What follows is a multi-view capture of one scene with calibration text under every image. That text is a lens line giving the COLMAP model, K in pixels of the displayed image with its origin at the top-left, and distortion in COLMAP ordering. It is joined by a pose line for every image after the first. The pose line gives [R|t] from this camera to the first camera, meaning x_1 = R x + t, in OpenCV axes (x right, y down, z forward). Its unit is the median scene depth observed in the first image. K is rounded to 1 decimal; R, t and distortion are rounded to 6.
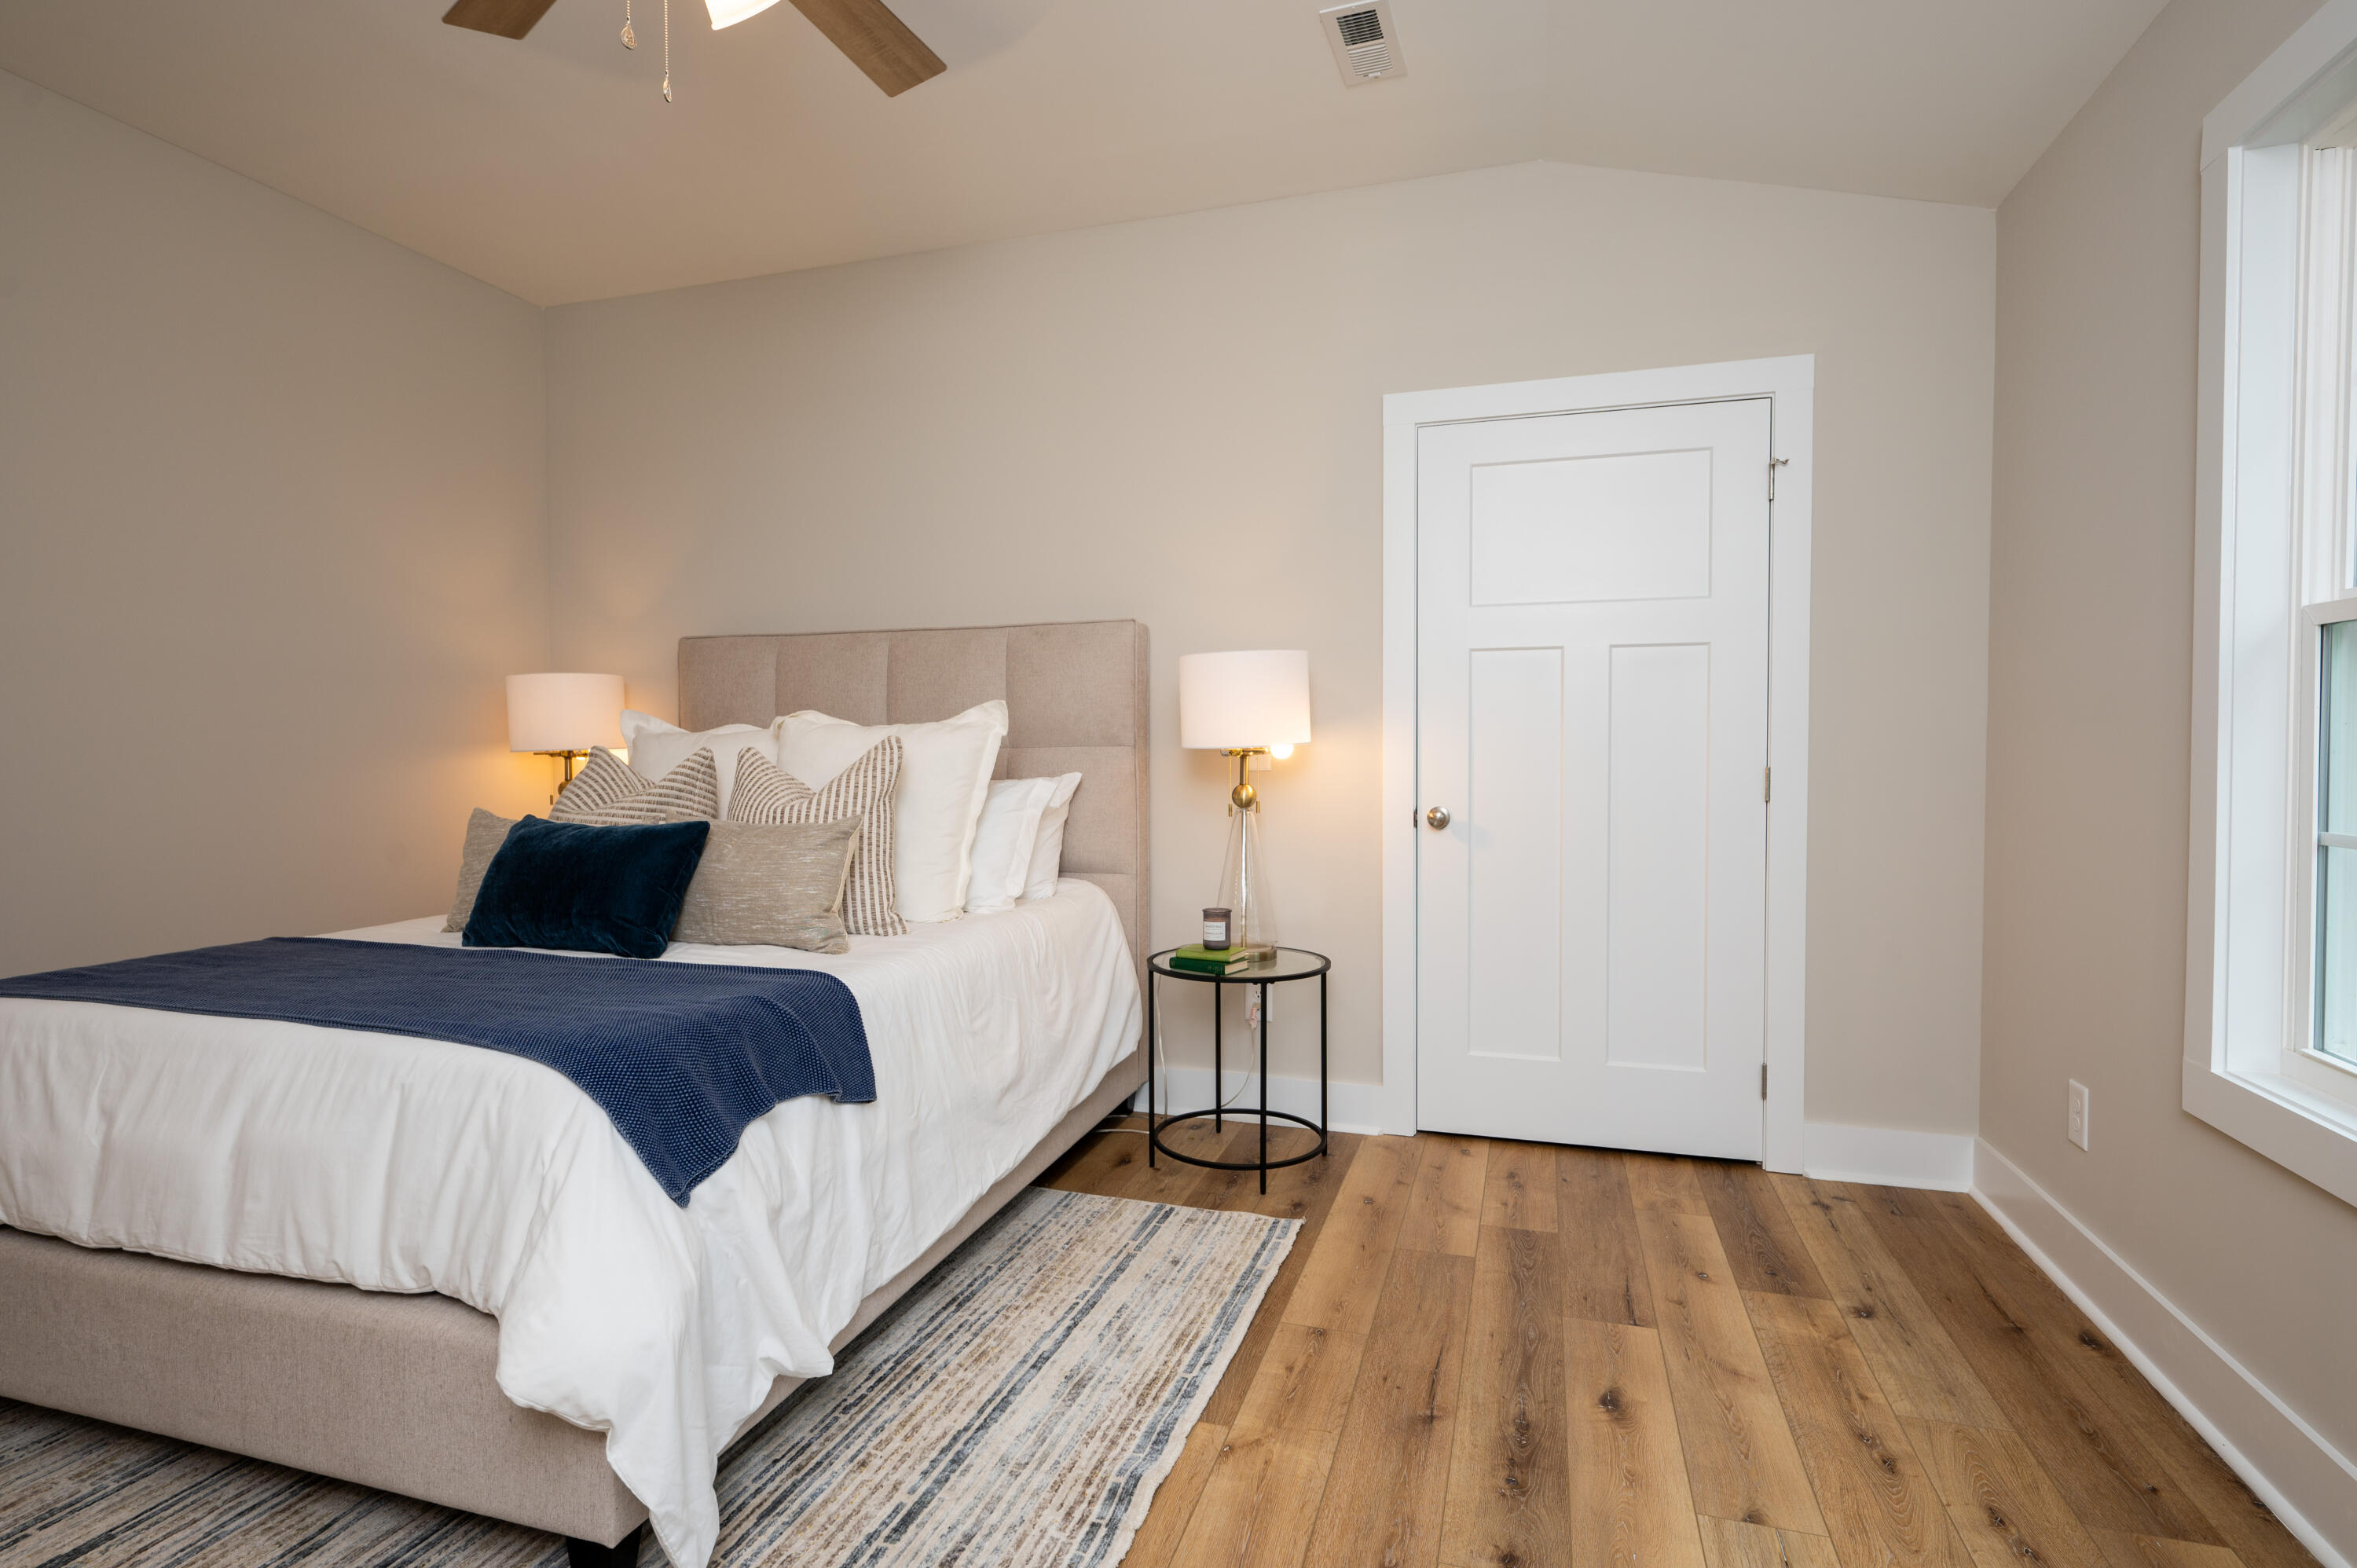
lens RADIAL K [[1172.3, 0, 1178.5], [0, 1172.3, 784.0], [0, 0, 1]] dist [-0.002144, -0.000437]
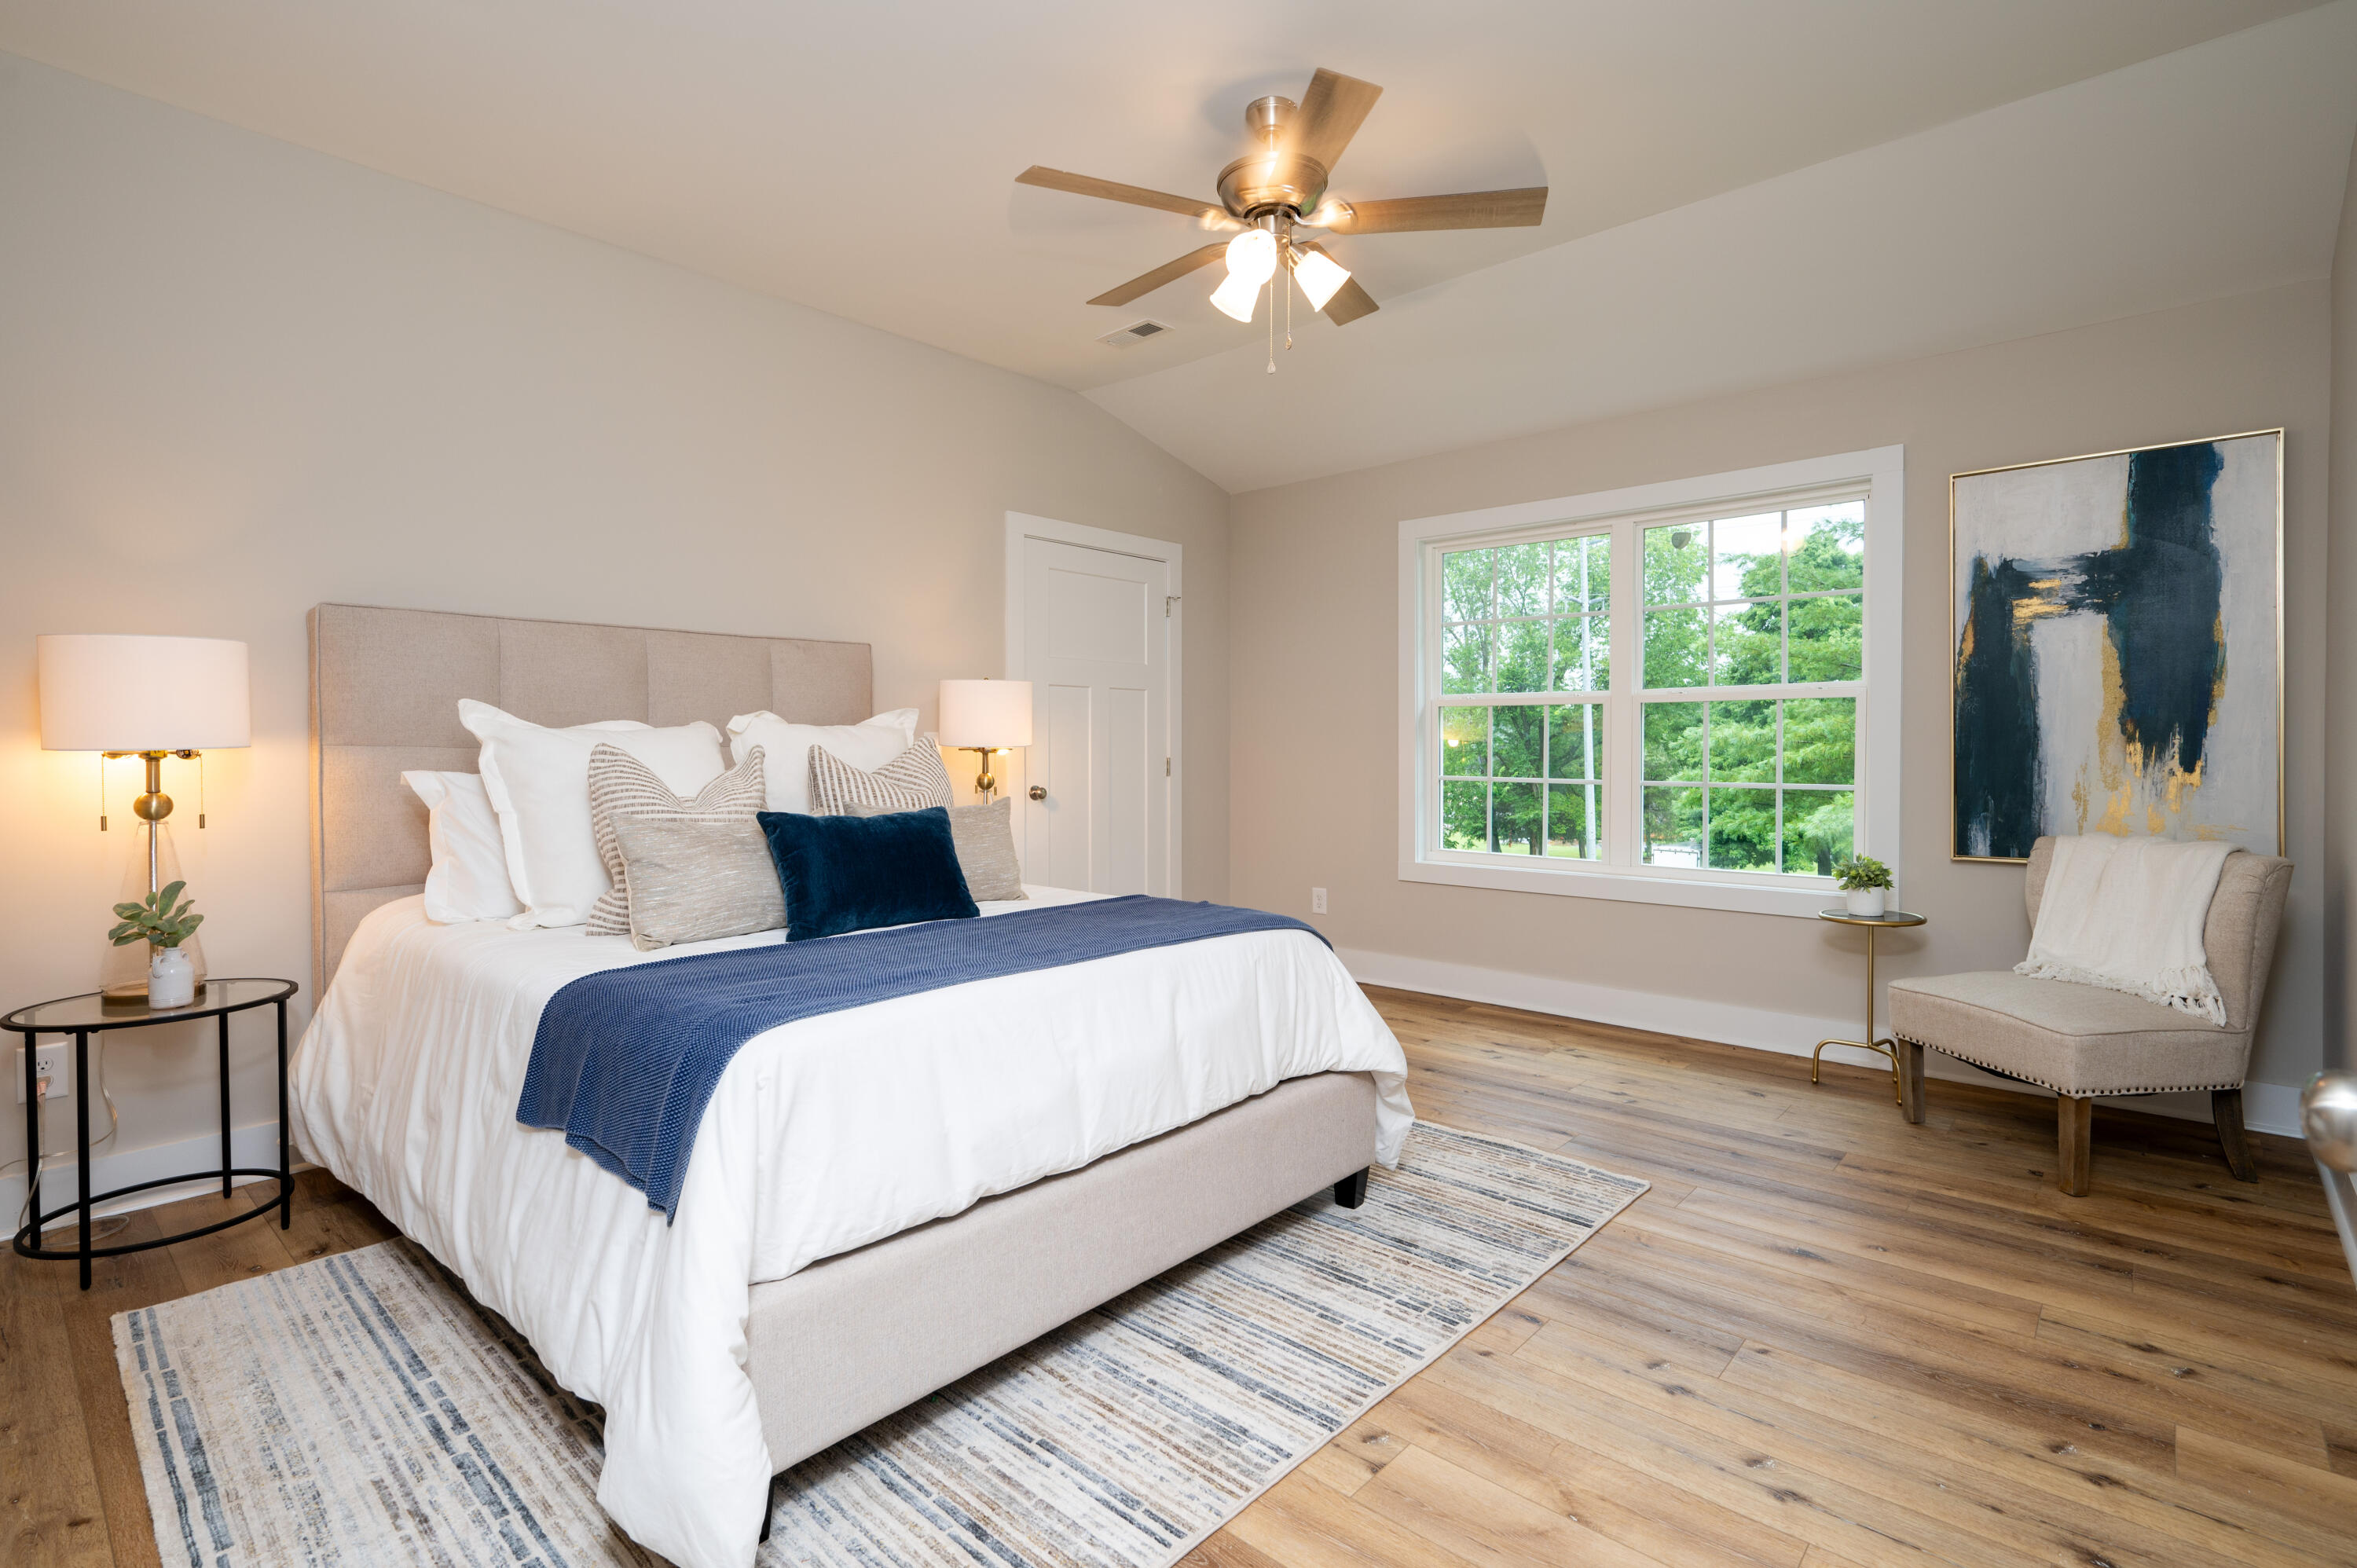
lens RADIAL K [[1081.1, 0, 1178.2], [0, 1081.1, 753.5], [0, 0, 1]] dist [-0.113527, -0.000191]
pose [[0.412280, -0.002910, 0.911053, -1.025560], [0.027422, 0.999581, -0.009217, -0.004172], [-0.910644, 0.028783, 0.412187, 0.255337]]
